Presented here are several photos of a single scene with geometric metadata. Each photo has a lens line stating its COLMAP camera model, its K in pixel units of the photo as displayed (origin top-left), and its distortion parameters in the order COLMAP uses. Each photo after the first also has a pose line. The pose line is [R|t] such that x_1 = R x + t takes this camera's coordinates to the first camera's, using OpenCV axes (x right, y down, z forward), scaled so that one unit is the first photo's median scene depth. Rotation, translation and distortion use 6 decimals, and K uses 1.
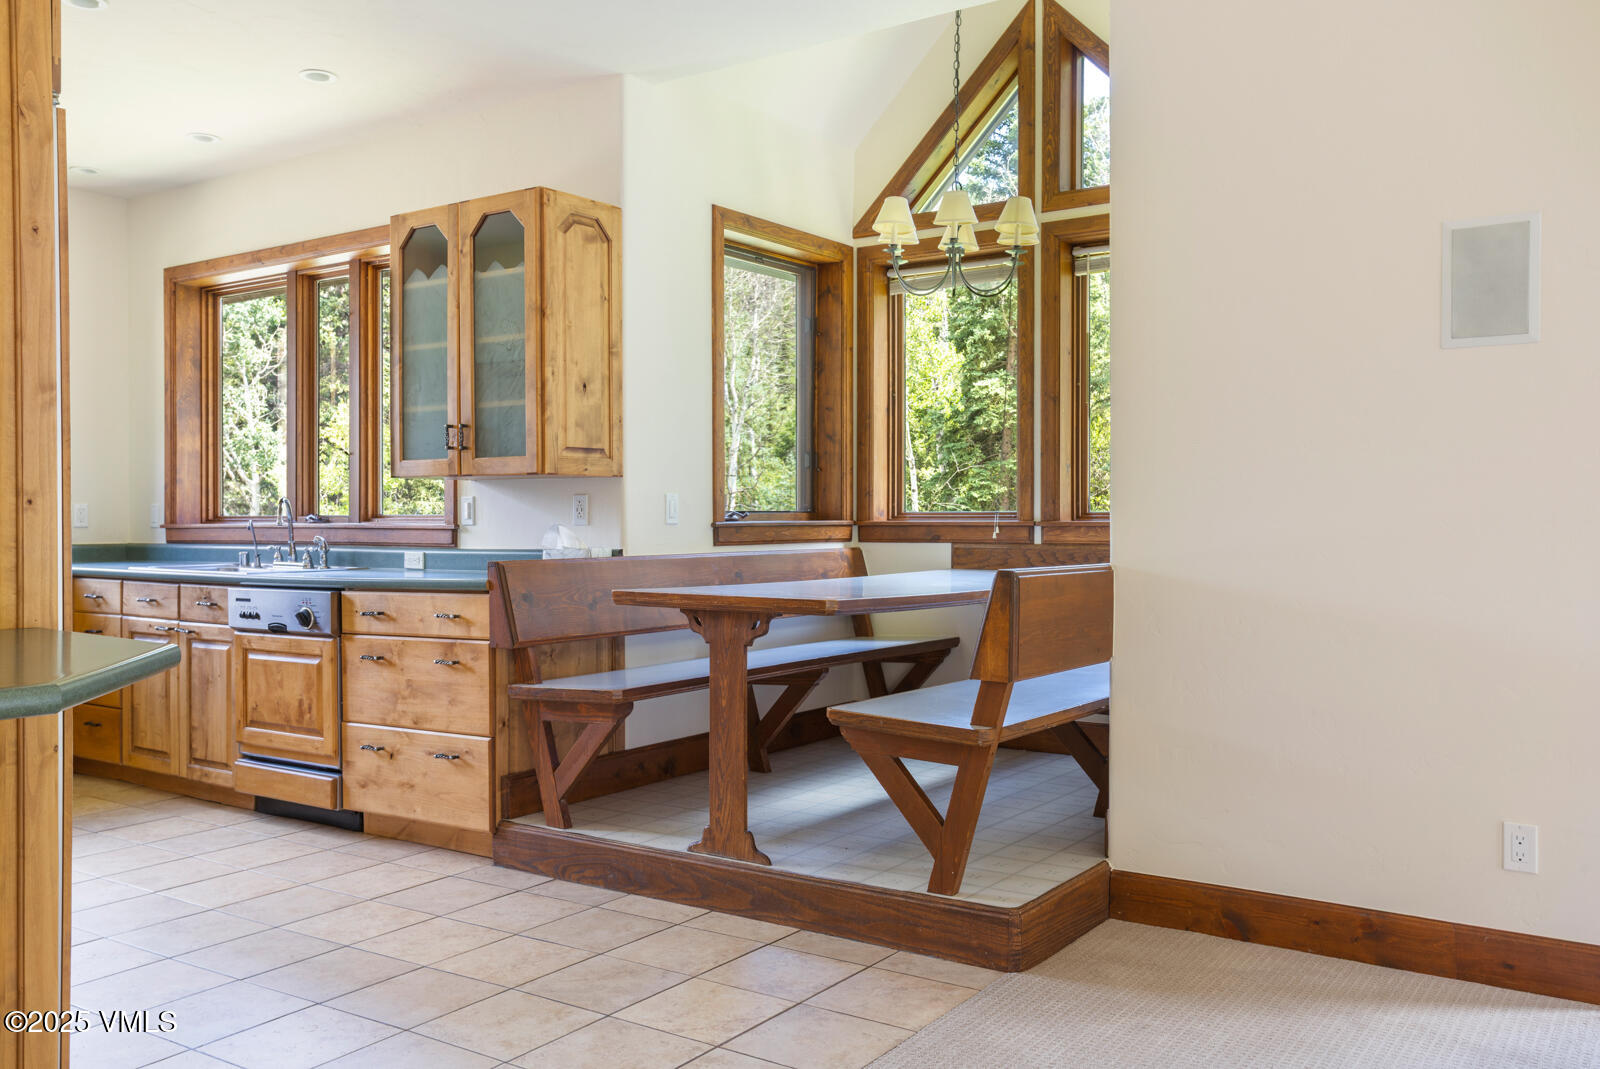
lens RADIAL K [[1321.6, 0, 801.8], [0, 1321.6, 524.0], [0, 0, 1]] dist [0.003655, 0.011103]
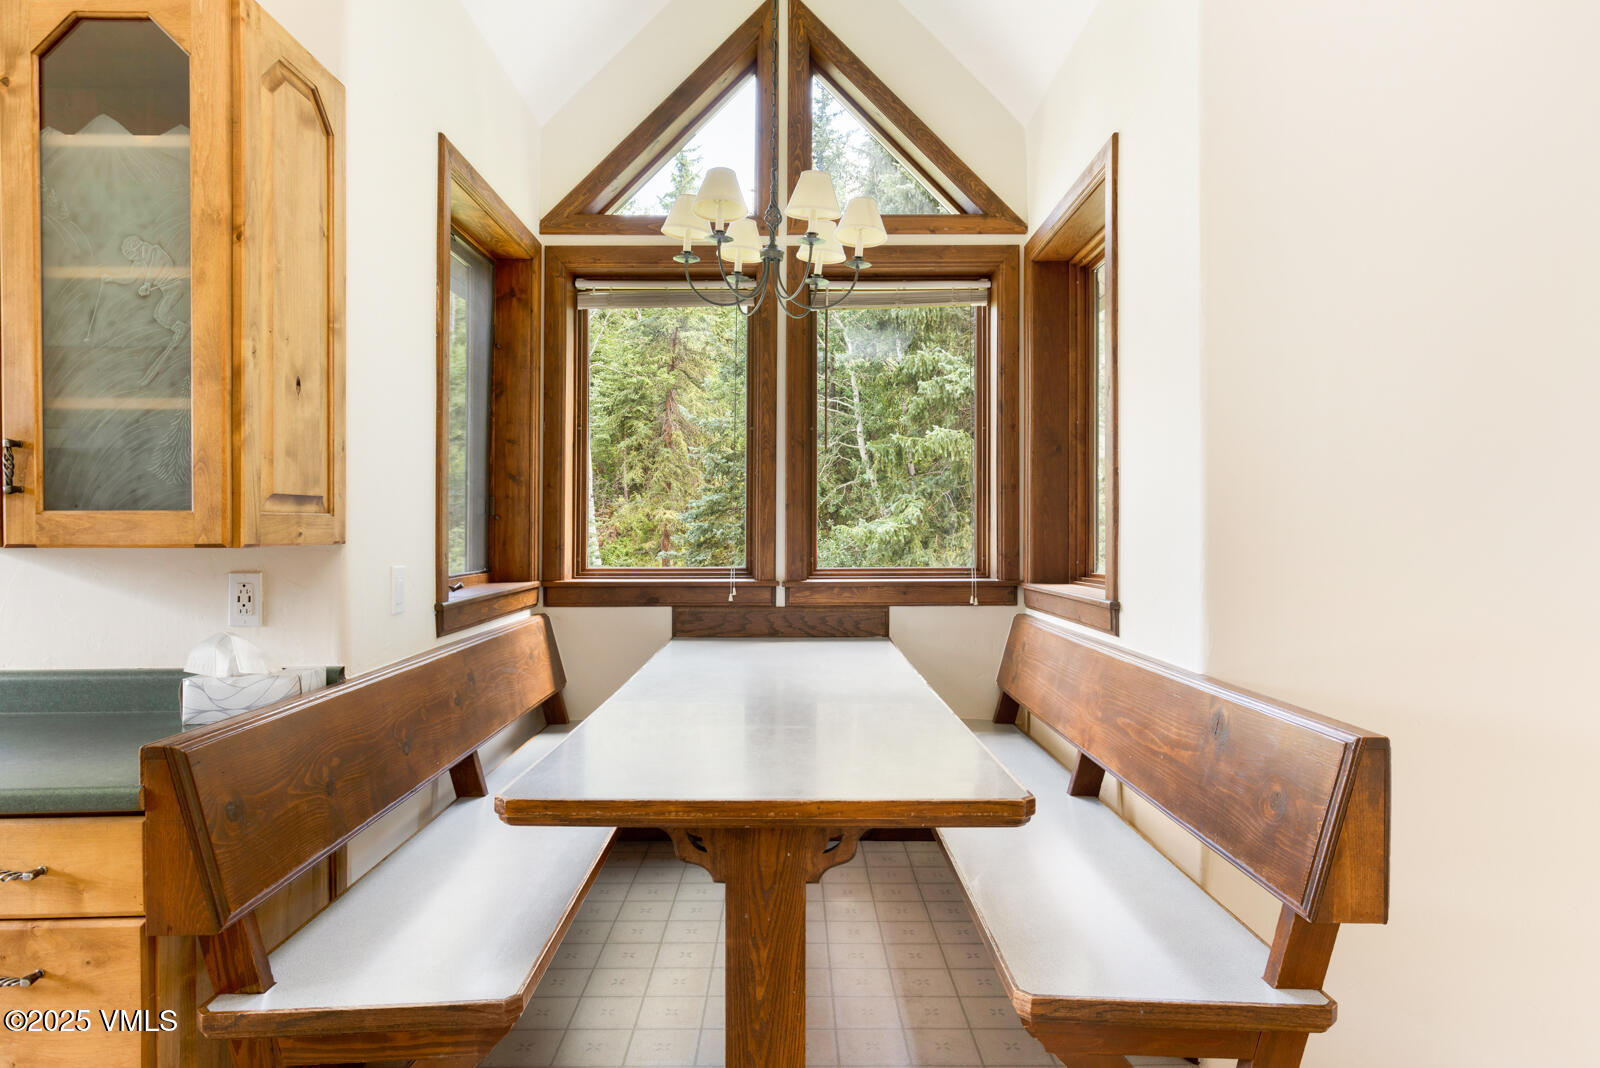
lens RADIAL K [[973.1, 0, 797.0], [0, 973.1, 527.0], [0, 0, 1]] dist [0.002341, 0.001931]
pose [[0.822265, 0.002207, 0.569100, -0.217971], [0.001369, 0.999982, -0.005855, -0.040511], [-0.569103, 0.005594, 0.822247, 0.533016]]
